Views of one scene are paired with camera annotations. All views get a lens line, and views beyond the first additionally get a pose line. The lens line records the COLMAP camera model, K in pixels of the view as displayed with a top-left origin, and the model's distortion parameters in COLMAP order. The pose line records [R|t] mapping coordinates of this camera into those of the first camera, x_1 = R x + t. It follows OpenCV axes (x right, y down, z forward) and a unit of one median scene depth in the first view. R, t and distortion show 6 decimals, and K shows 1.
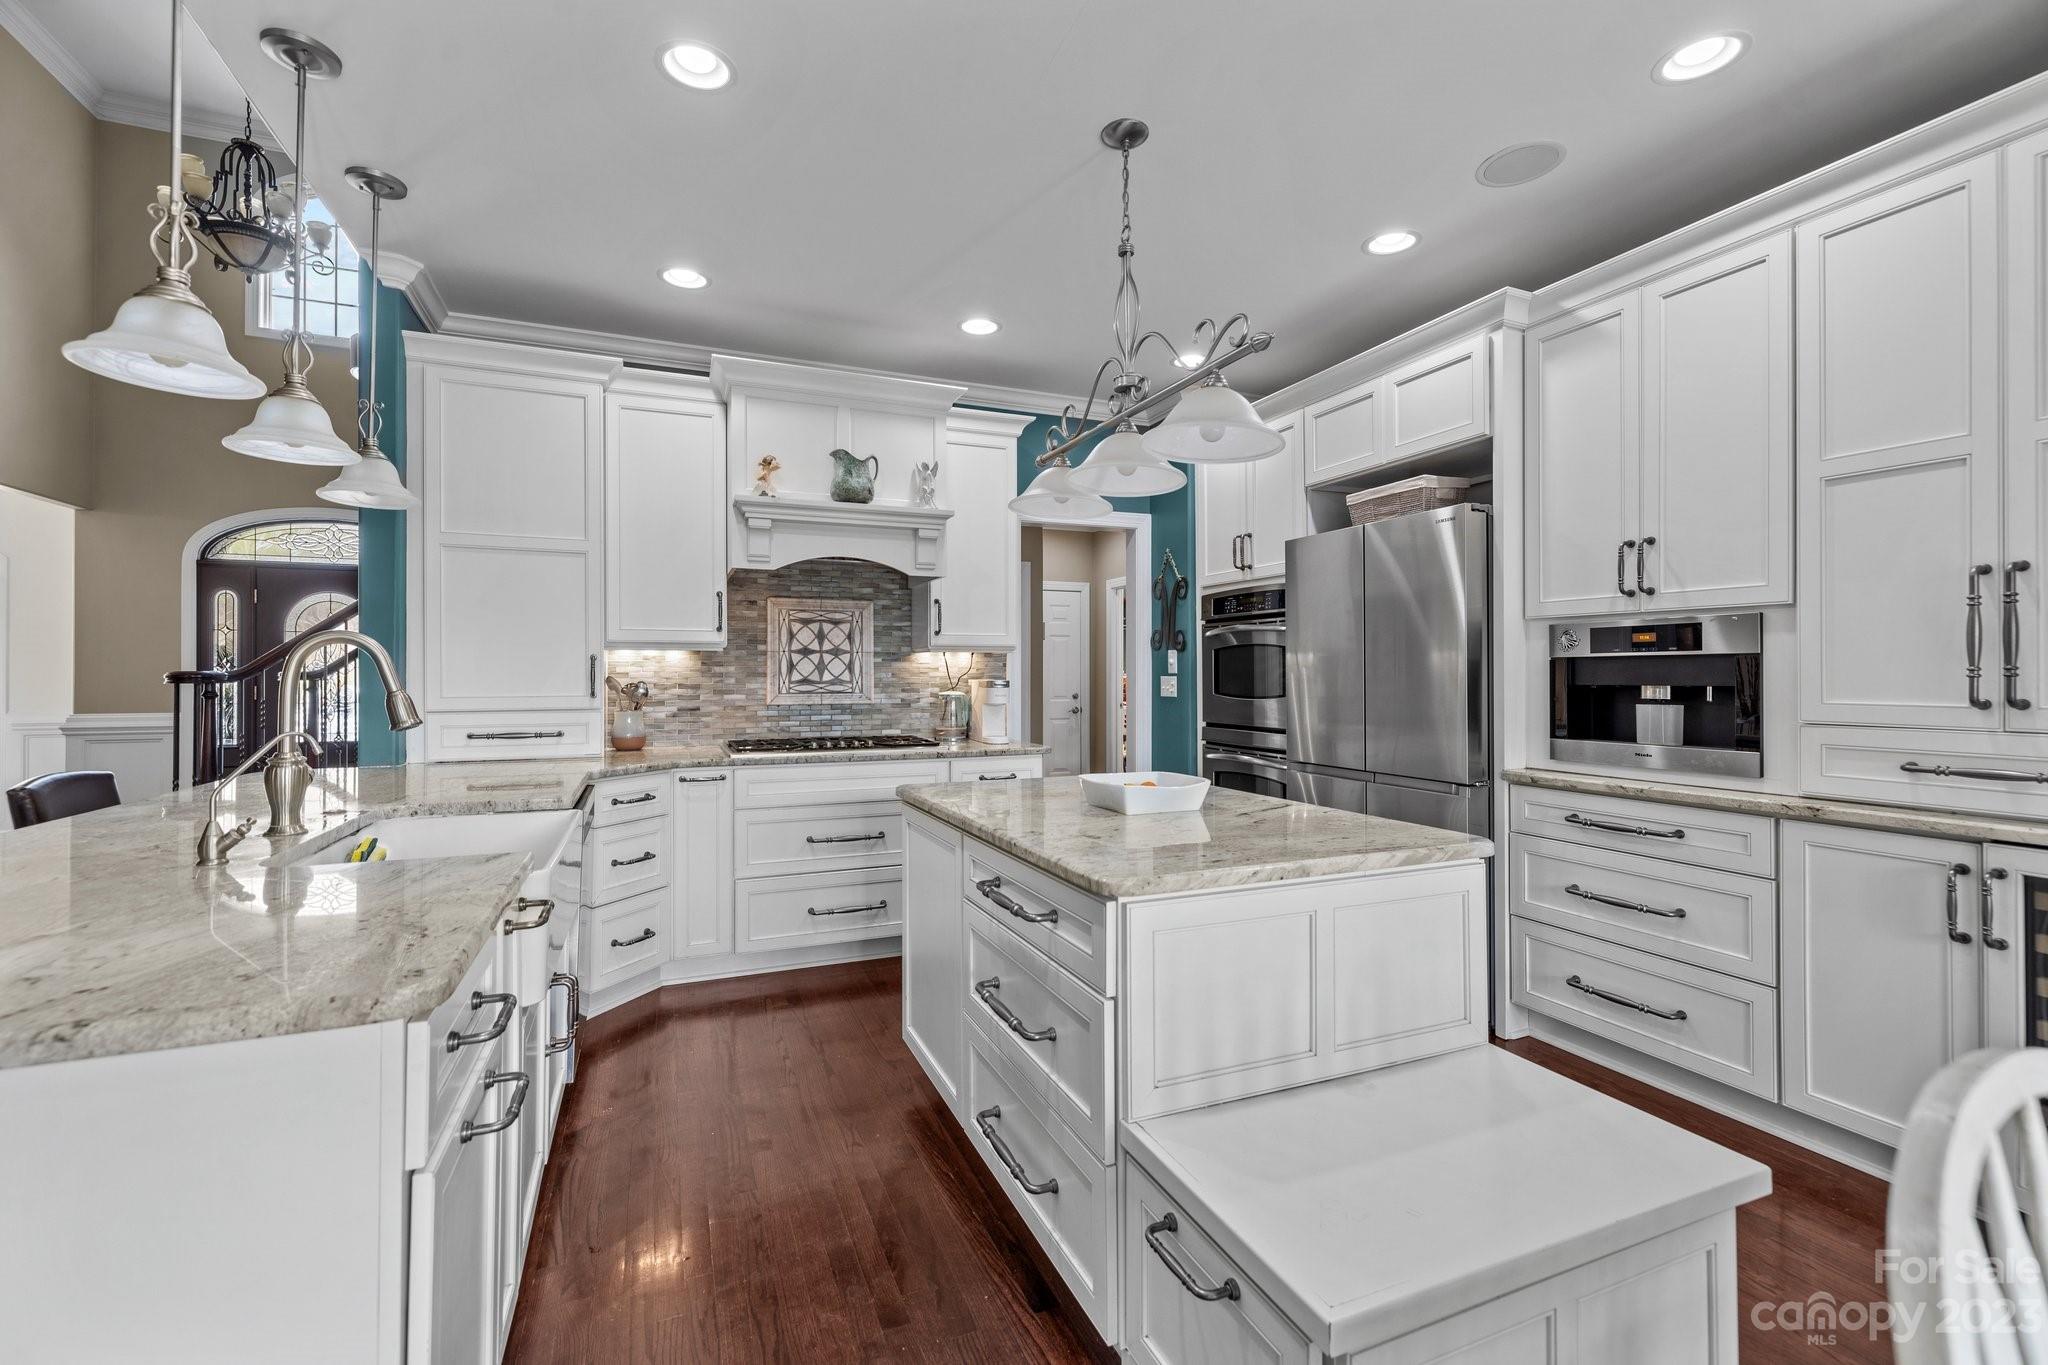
lens RADIAL K [[856.3, 0, 1022.4], [0, 856.3, 675.5], [0, 0, 1]] dist [-0.000808, -0.000342]
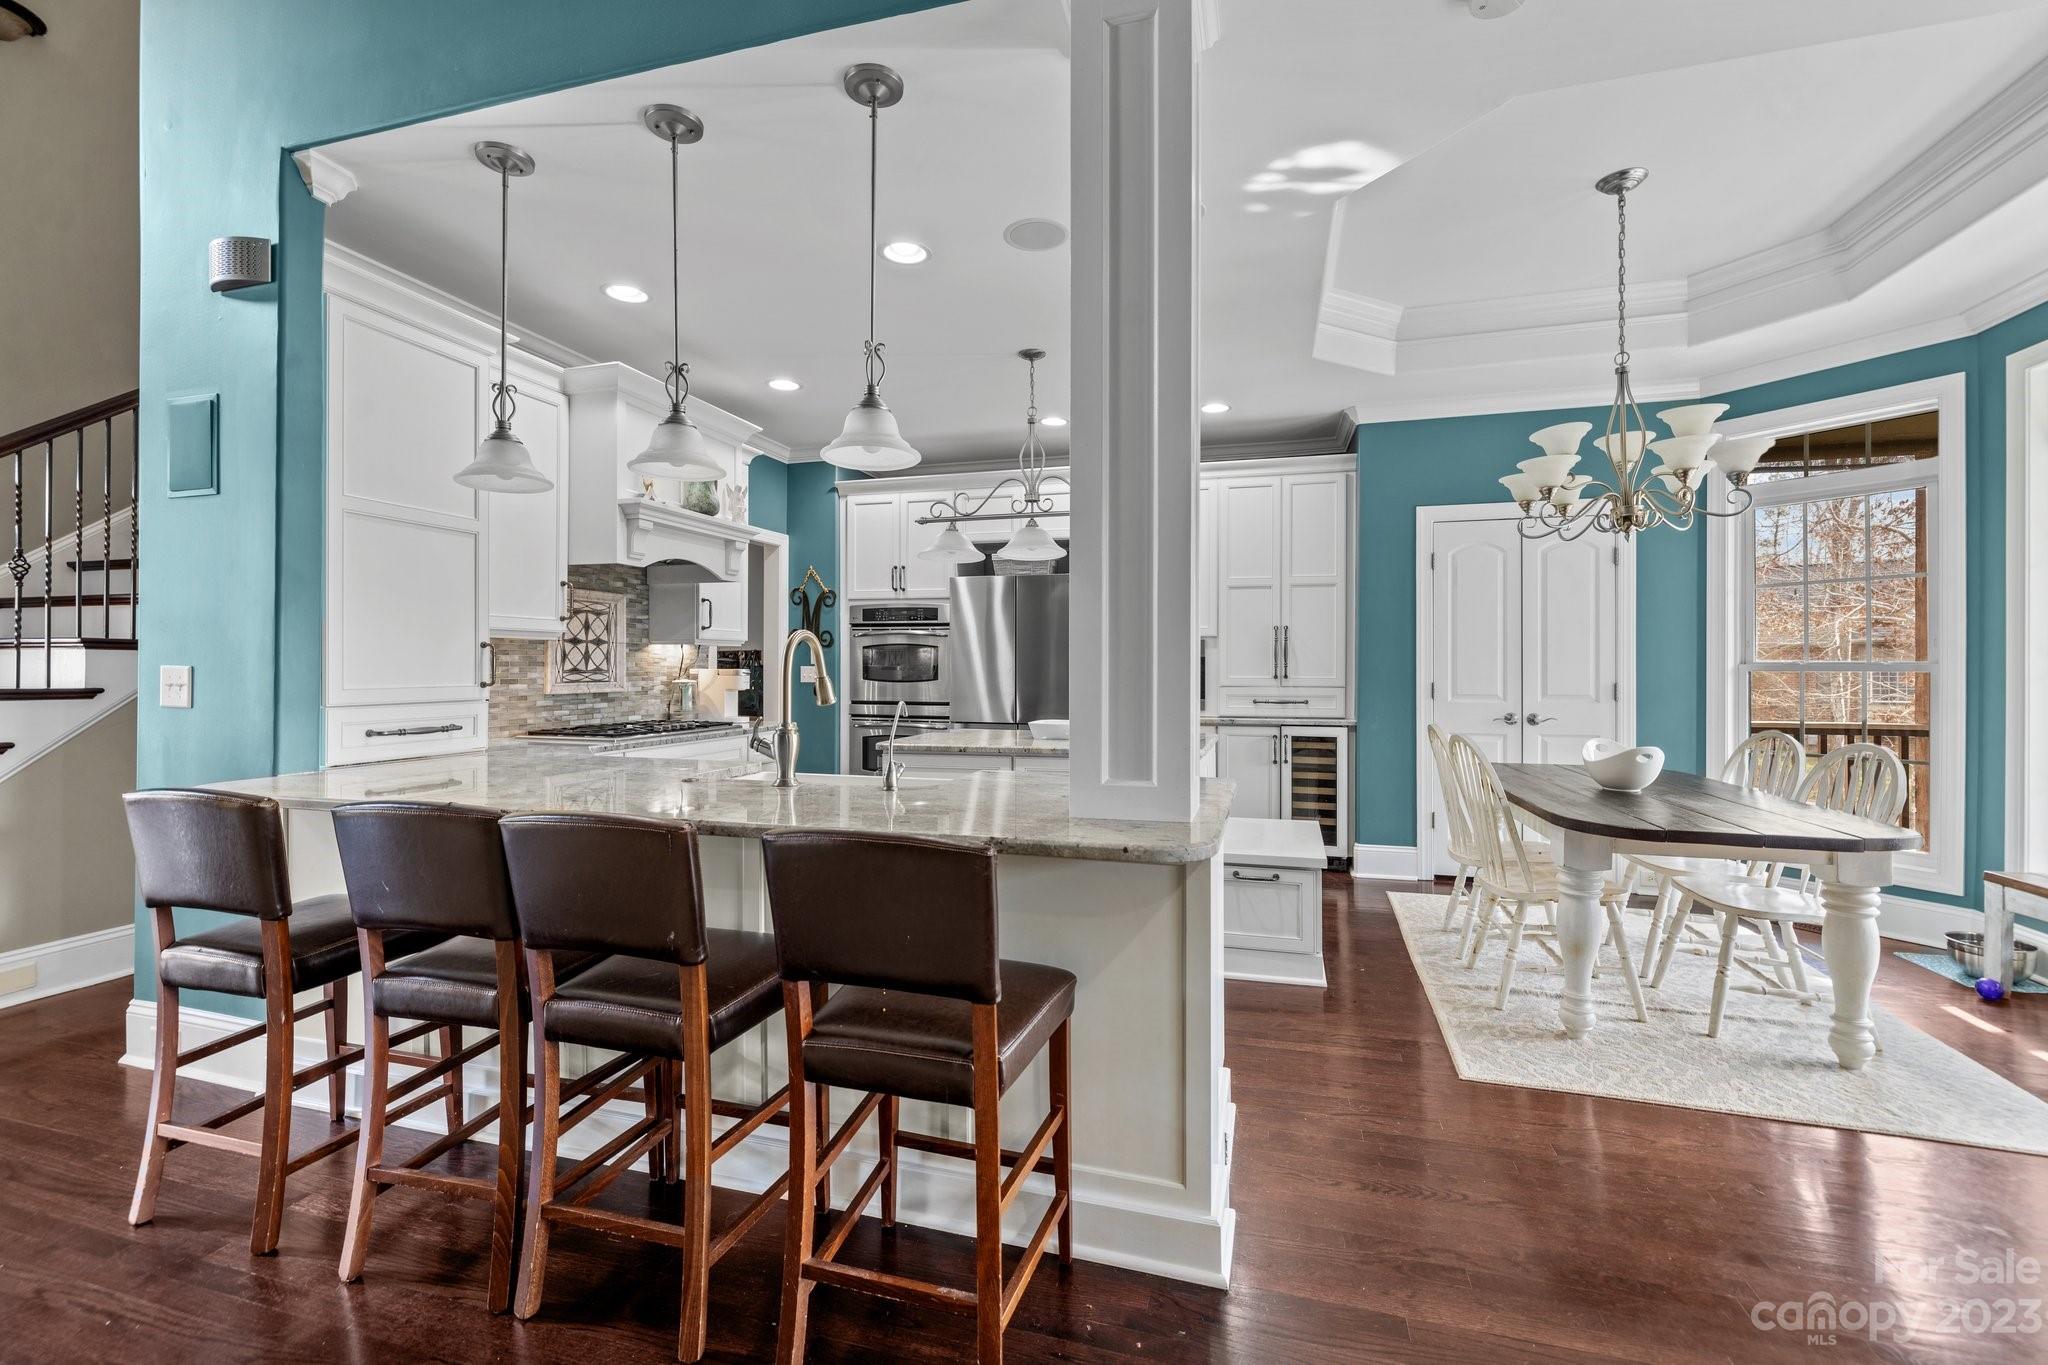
lens RADIAL K [[856.3, 0, 1022.4], [0, 856.3, 675.5], [0, 0, 1]] dist [-0.000808, -0.000342]
pose [[0.630749, -0.006389, 0.775961, -0.720342], [-0.002113, 0.999948, 0.009951, 0.001553], [-0.775984, -0.007916, 0.630703, -0.050470]]
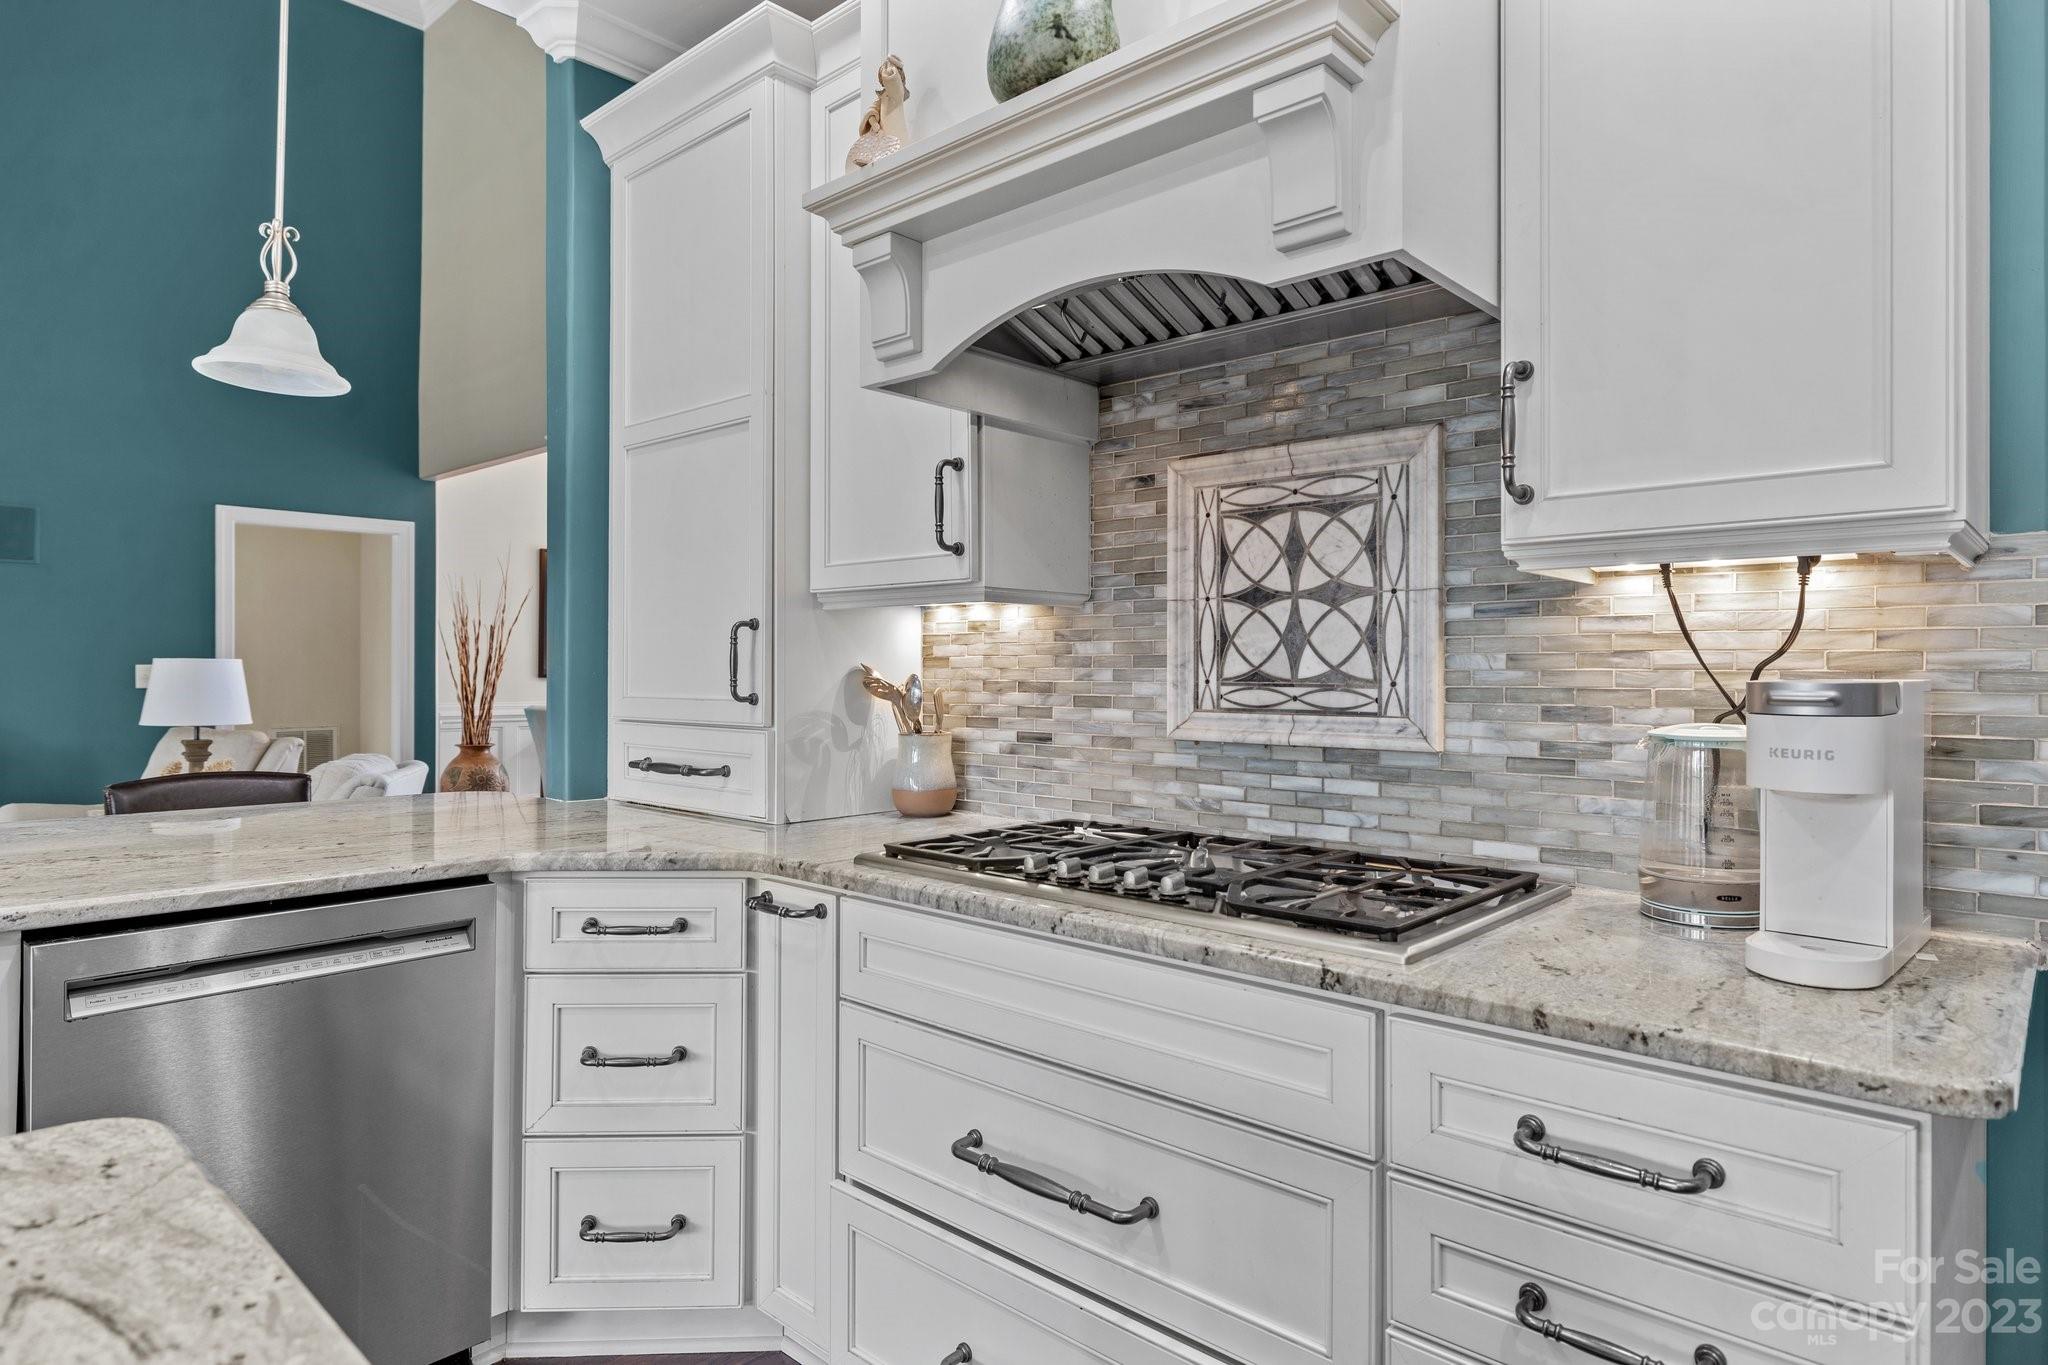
lens RADIAL K [[1164.0, 0, 1024.9], [0, 1164.0, 673.1], [0, 0, 1]] dist [0.002067, -0.000041]
pose [[0.414031, 0.002520, -0.910259, 0.157480], [-0.008177, 0.999966, -0.000951, 0.005793], [0.910226, 0.007837, 0.414037, 0.722061]]
